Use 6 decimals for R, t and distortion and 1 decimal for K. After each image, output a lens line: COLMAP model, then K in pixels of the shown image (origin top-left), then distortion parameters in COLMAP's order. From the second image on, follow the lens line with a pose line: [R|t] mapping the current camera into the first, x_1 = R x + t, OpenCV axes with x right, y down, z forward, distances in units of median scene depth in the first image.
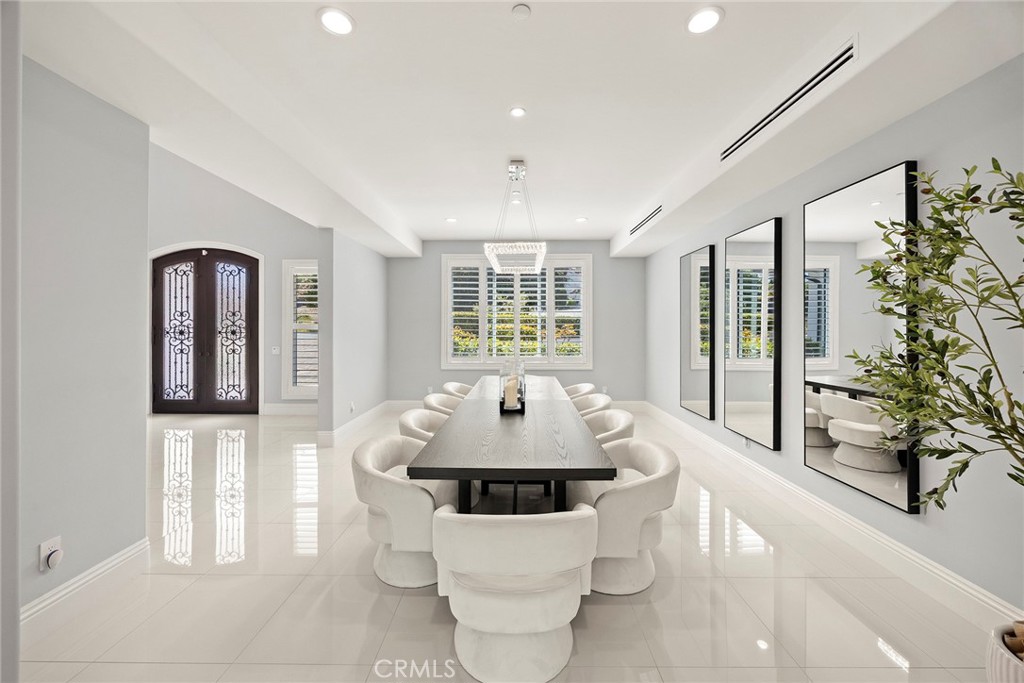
lens RADIAL K [[417.4, 0, 501.1], [0, 417.4, 350.2], [0, 0, 1]] dist [0.008600, 0.000916]
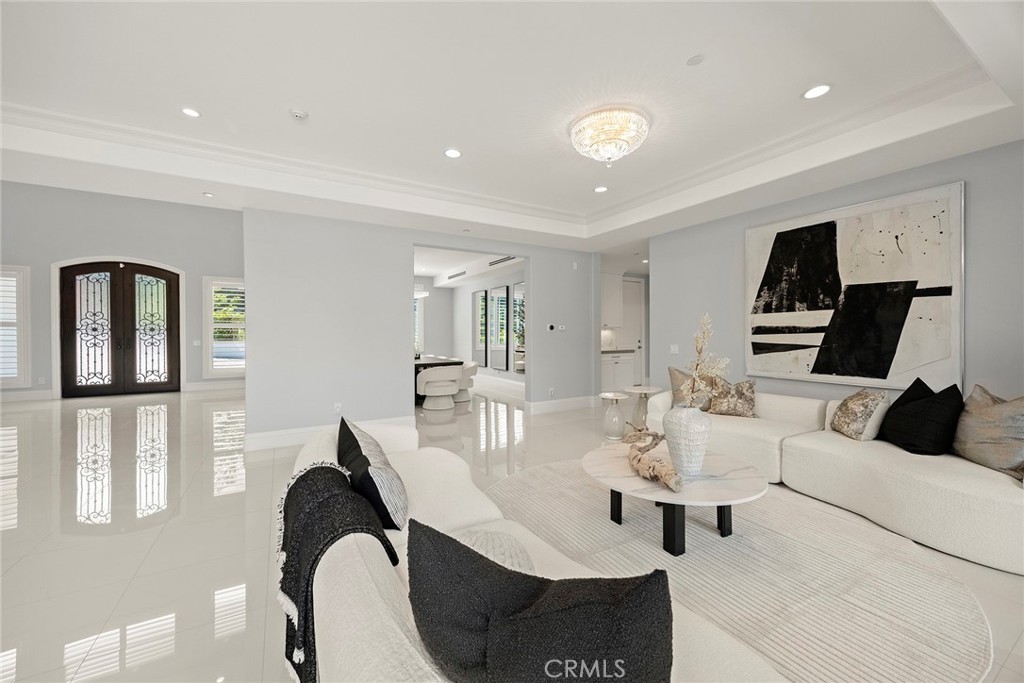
lens RADIAL K [[417.4, 0, 513.1], [0, 417.4, 342.1], [0, 0, 1]] dist [0.008600, 0.000916]
pose [[0.856749, -0.013218, 0.515564, -0.356606], [0.014264, 0.999896, 0.001931, 0.009148], [-0.515536, 0.005700, 0.856849, -0.668692]]
